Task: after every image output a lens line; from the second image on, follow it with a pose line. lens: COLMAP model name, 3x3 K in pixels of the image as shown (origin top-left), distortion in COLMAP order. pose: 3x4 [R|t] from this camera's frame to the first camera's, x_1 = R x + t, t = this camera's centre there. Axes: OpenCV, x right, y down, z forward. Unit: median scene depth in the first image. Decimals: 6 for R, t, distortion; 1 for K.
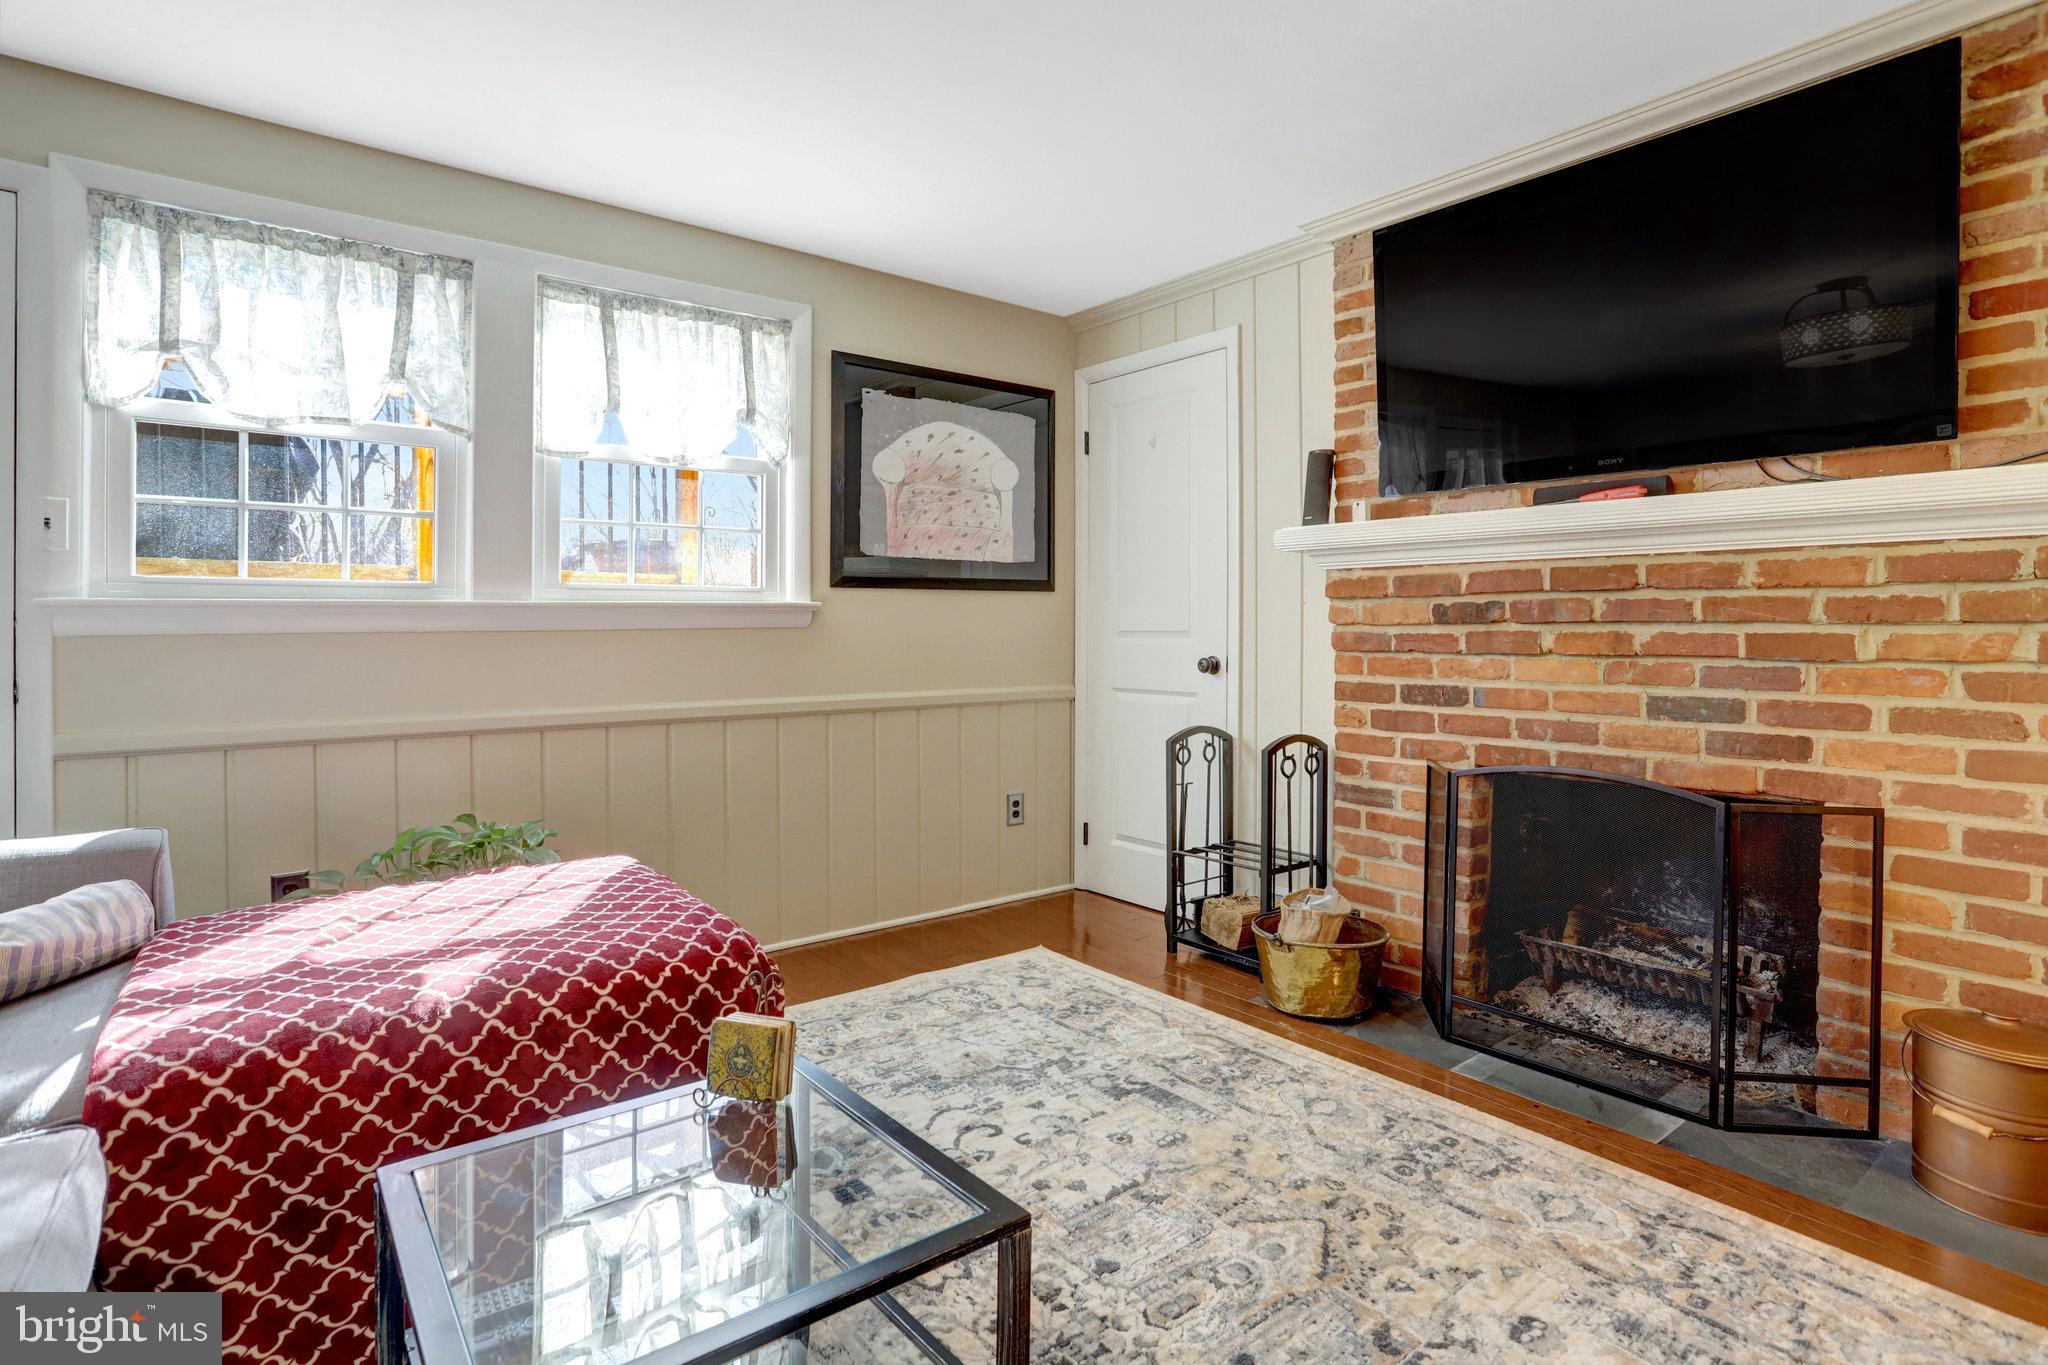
lens RADIAL K [[1023.3, 0, 1016.1], [0, 1023.3, 639.3], [0, 0, 1]] dist [-0.150564, 0.059268]
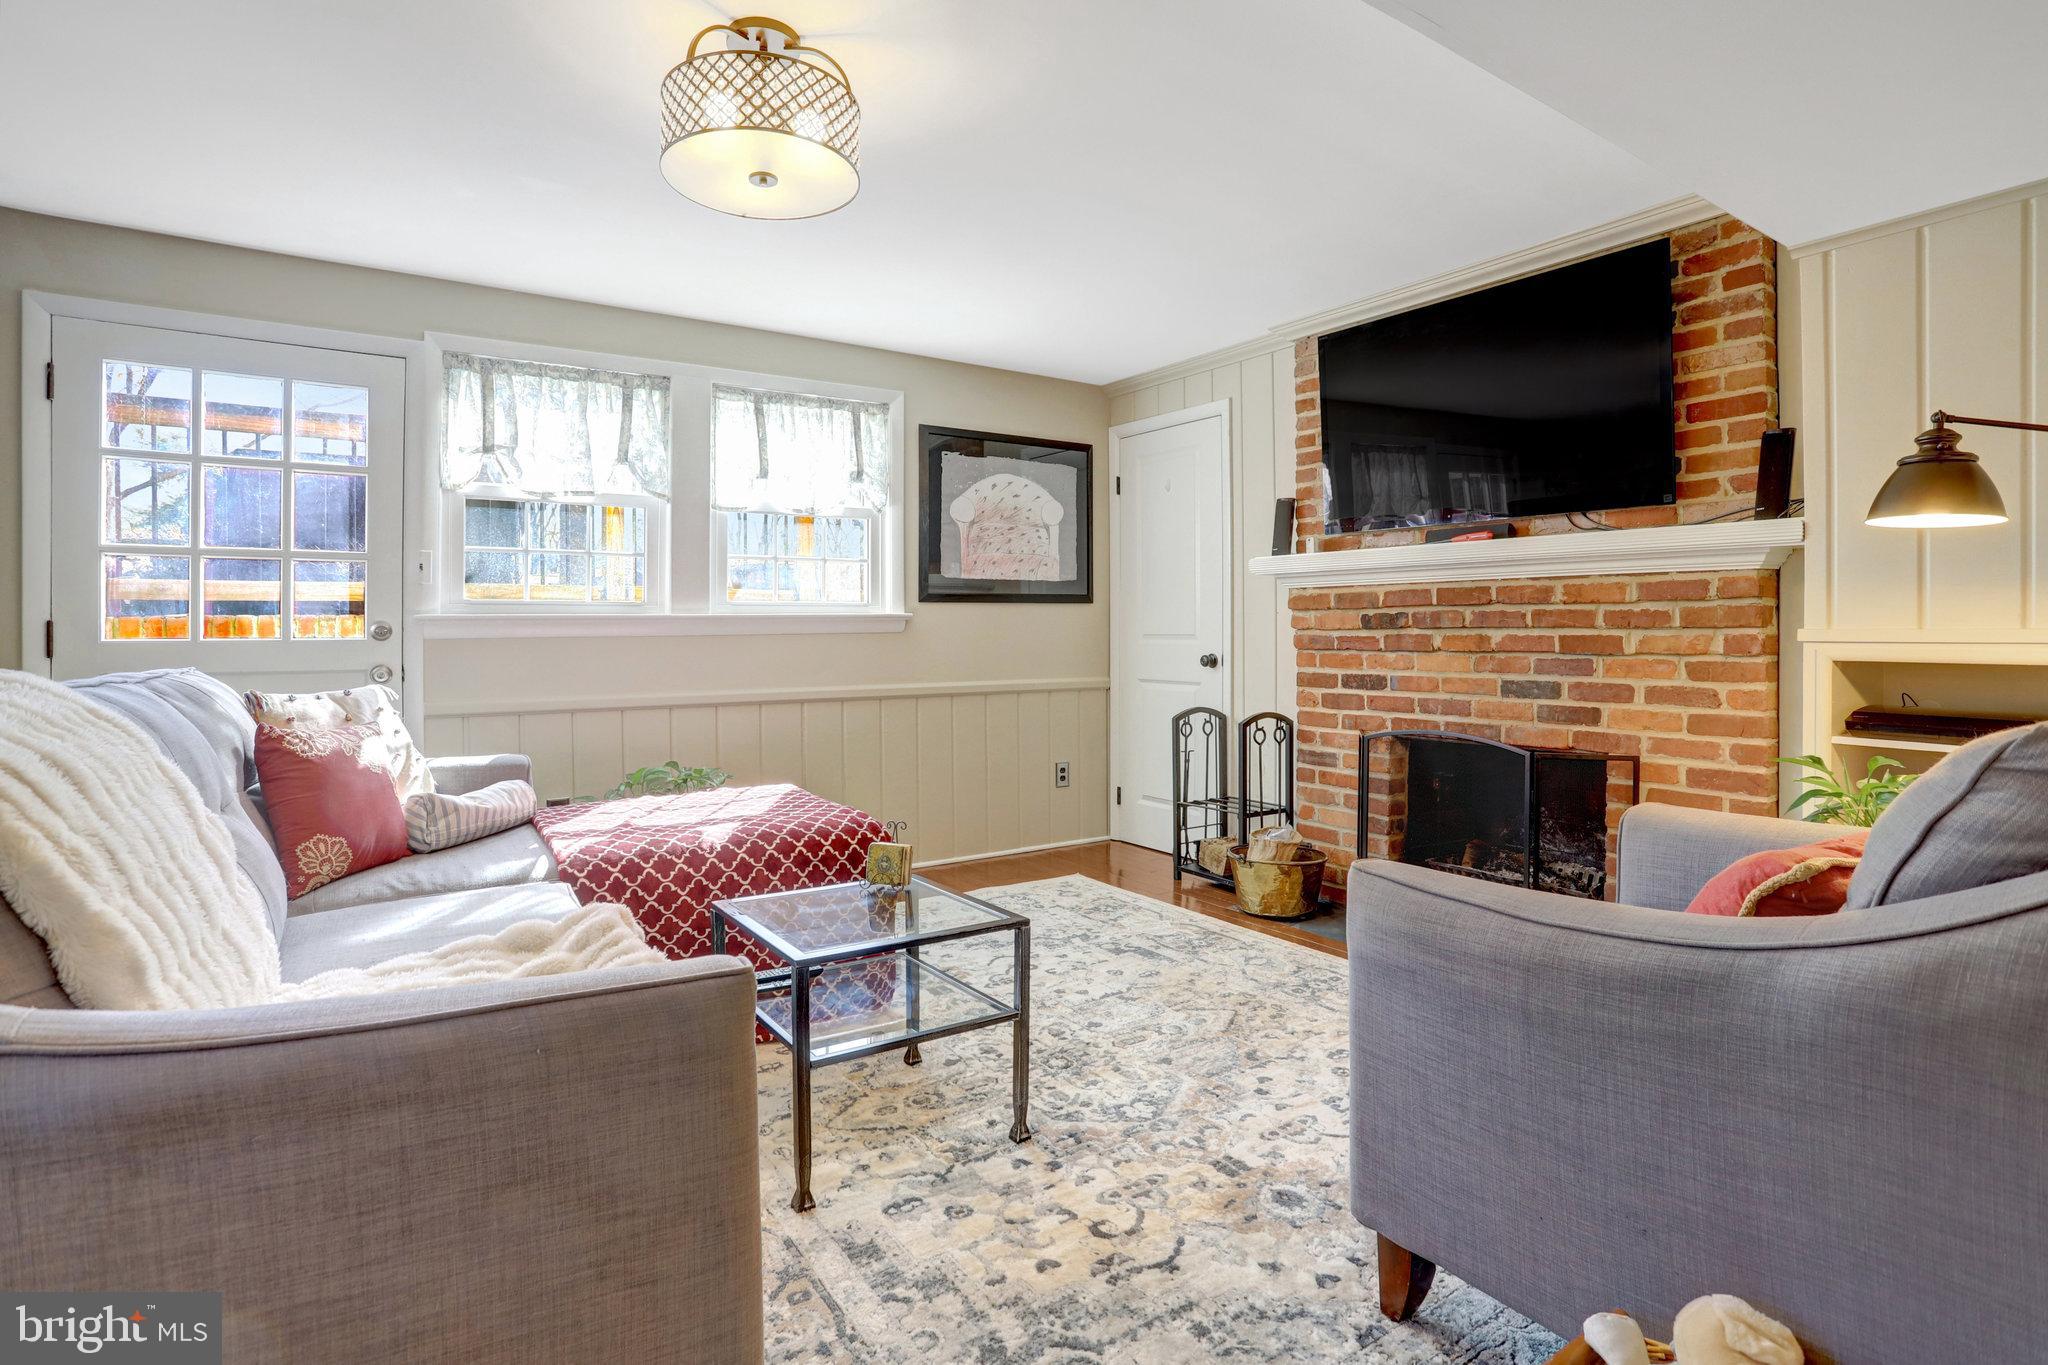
lens RADIAL K [[1019.5, 0, 1021.2], [0, 1019.5, 623.6], [0, 0, 1]] dist [-0.083970, 0.042140]
pose [[0.997878, -0.003001, -0.065042, 0.052351], [0.001875, 0.999847, -0.017368, 0.000256], [0.065084, 0.017209, 0.997731, -0.447565]]
